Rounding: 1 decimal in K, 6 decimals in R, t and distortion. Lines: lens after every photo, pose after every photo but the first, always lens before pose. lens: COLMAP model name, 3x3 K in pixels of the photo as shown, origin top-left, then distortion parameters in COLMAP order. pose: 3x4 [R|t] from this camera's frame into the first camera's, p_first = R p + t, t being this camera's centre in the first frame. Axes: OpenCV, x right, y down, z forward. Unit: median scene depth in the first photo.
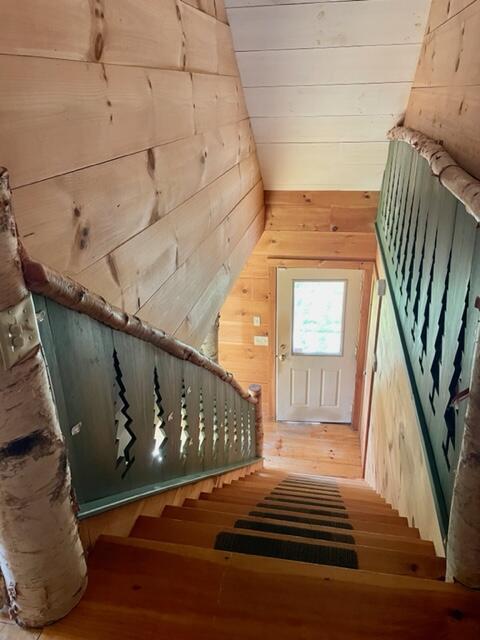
lens RADIAL K [[498.3, 0, 240.0], [0, 498.3, 320.0], [0, 0, 1]] dist [0.036150, -0.011060]
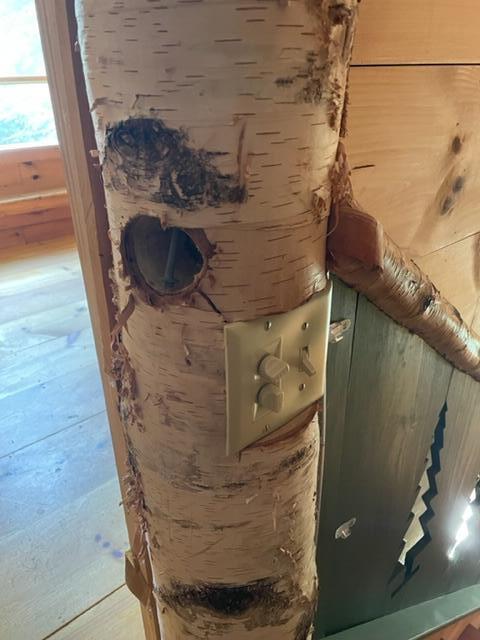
lens RADIAL K [[498.3, 0, 240.0], [0, 498.3, 320.0], [0, 0, 1]] dist [0.036150, -0.011060]
pose [[0.806003, 0.272136, -0.525643, -0.246127], [-0.249738, 0.961480, 0.114838, -0.052962], [0.536647, 0.038714, 0.842919, 0.592781]]
